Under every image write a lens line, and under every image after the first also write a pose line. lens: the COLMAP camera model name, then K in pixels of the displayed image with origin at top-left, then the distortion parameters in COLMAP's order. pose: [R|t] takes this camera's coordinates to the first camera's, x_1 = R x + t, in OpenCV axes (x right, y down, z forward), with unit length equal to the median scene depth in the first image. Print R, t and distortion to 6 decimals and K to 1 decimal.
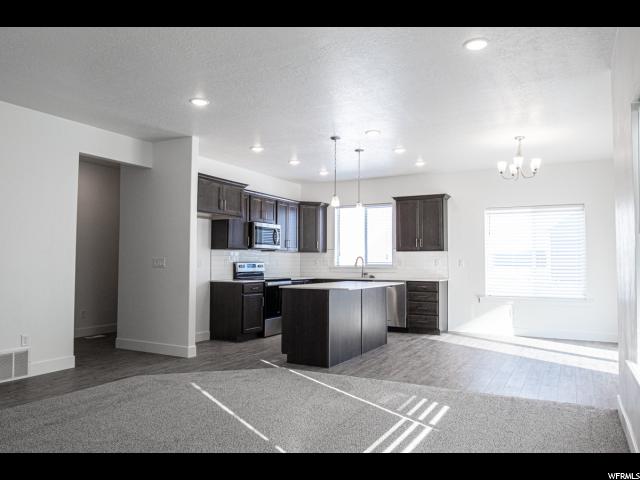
lens RADIAL K [[465.8, 0, 320.0], [0, 465.8, 240.0], [0, 0, 1]] dist [-0.001565, -0.071508]
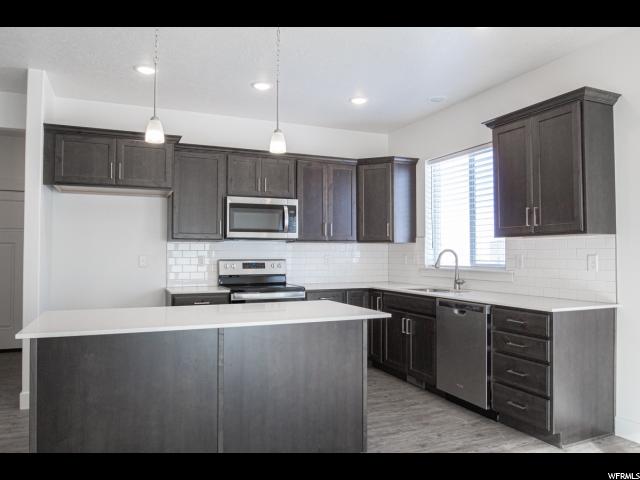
lens RADIAL K [[465.8, 0, 320.0], [0, 465.8, 240.0], [0, 0, 1]] dist [-0.001565, -0.071508]
pose [[0.779850, -0.022106, -0.625576, 0.316403], [0.033416, 0.999421, 0.006341, 0.018086], [0.625074, -0.025849, 0.780137, 0.527042]]
